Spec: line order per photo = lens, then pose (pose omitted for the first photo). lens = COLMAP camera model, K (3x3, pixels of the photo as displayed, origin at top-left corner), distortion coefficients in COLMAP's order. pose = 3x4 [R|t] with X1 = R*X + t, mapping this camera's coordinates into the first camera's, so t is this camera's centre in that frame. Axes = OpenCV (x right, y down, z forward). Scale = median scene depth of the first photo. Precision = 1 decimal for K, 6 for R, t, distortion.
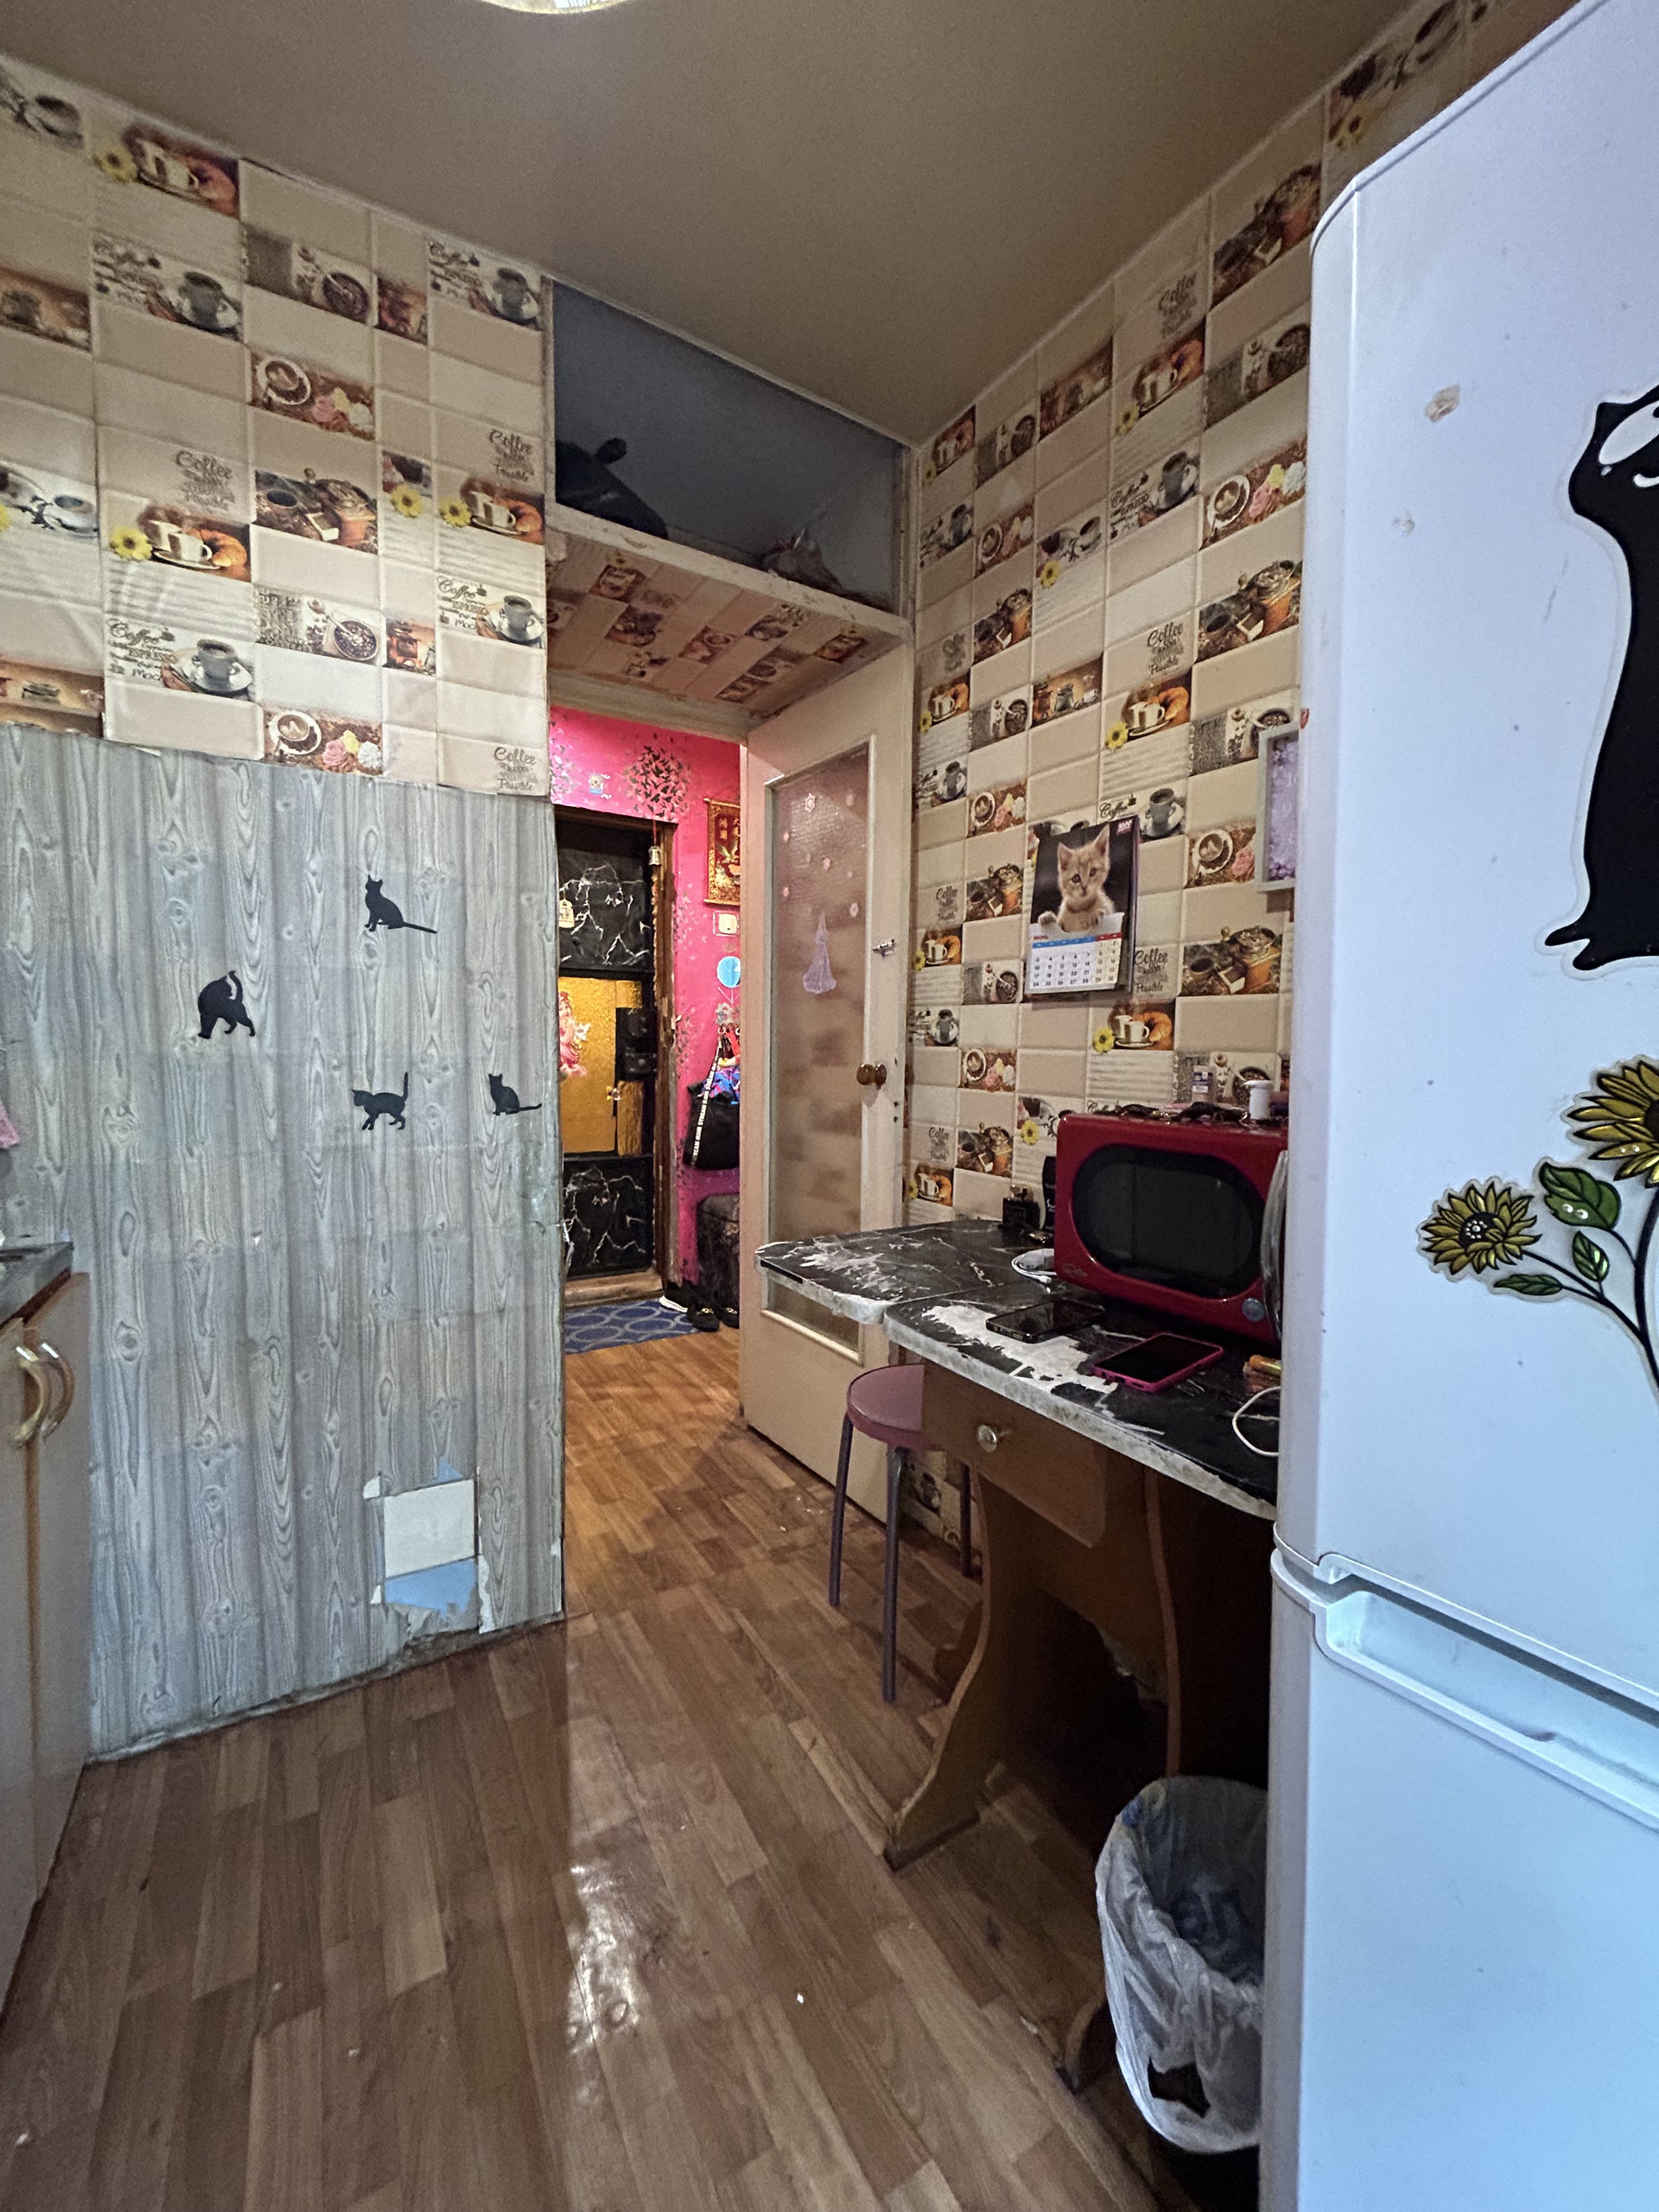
lens RADIAL K [[884.9, 0, 827.3], [0, 884.9, 1097.6], [0, 0, 1]] dist [0.021860, 0.000507]
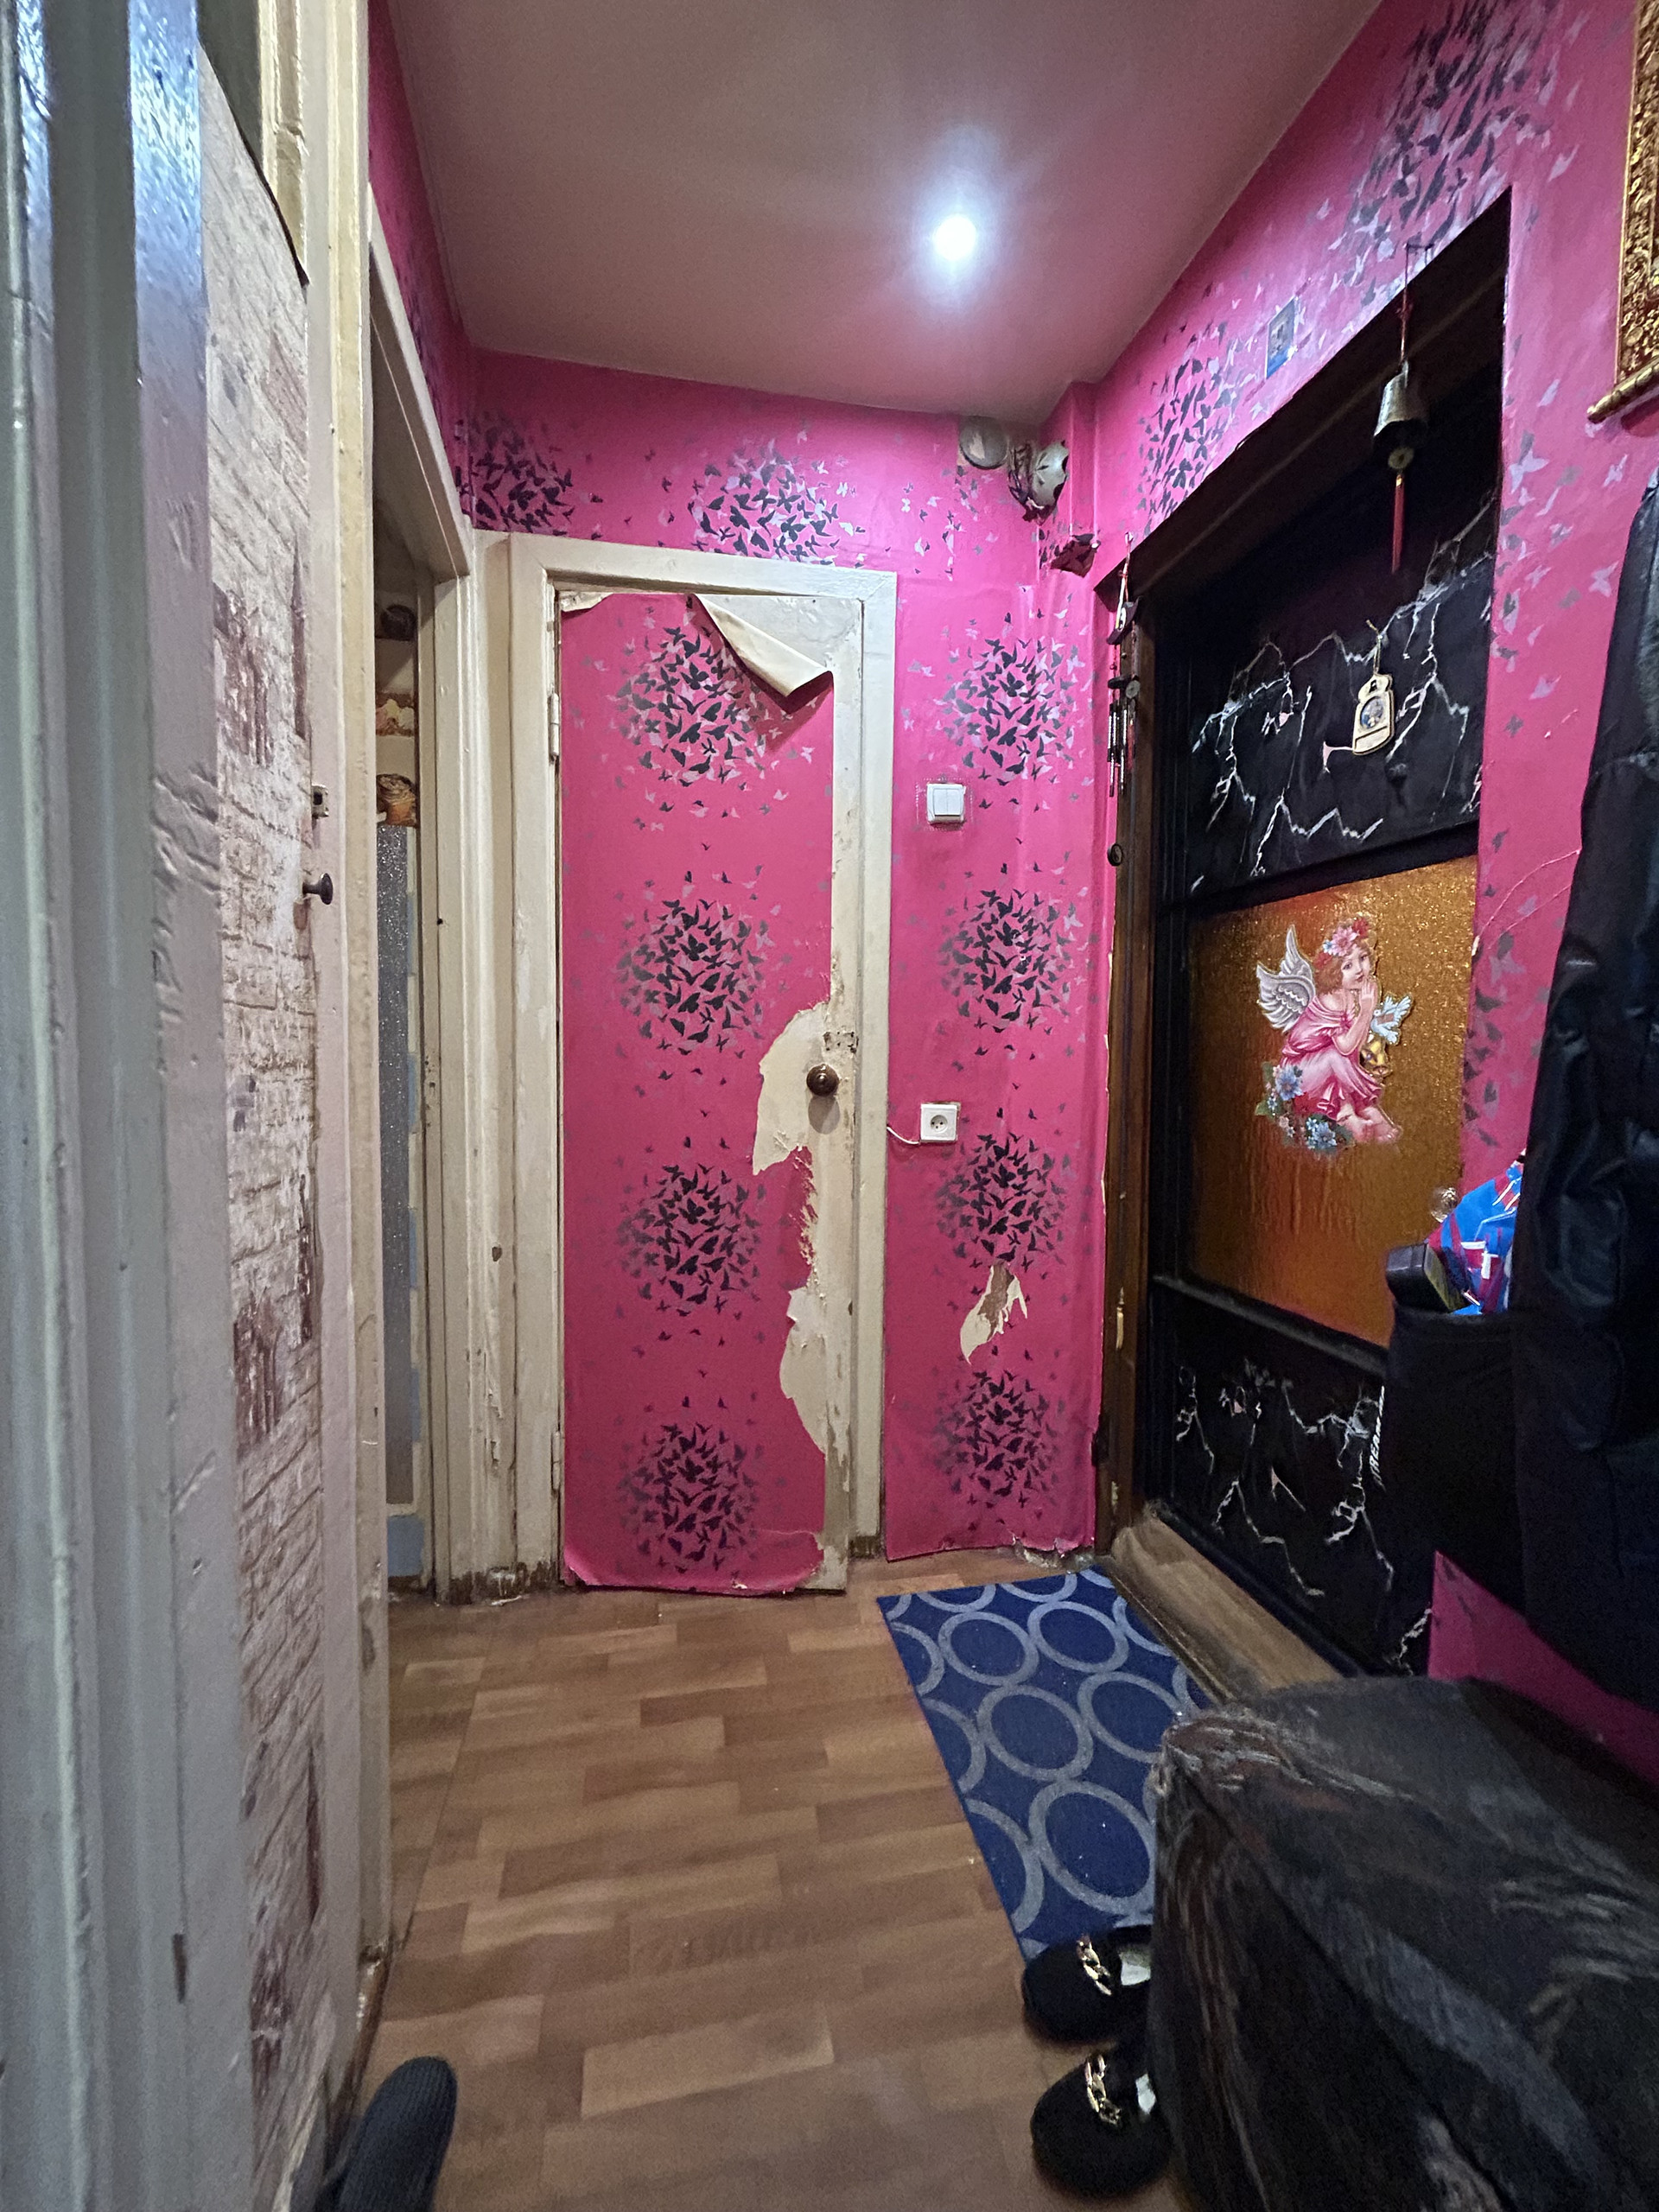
lens RADIAL K [[884.9, 0, 832.2], [0, 884.9, 1102.1], [0, 0, 1]] dist [0.021860, 0.000507]
pose [[-0.308459, 0.040820, -0.950361, 0.168777], [-0.071970, 0.995214, 0.066106, -0.054947], [0.948511, 0.088788, -0.304045, 1.019762]]
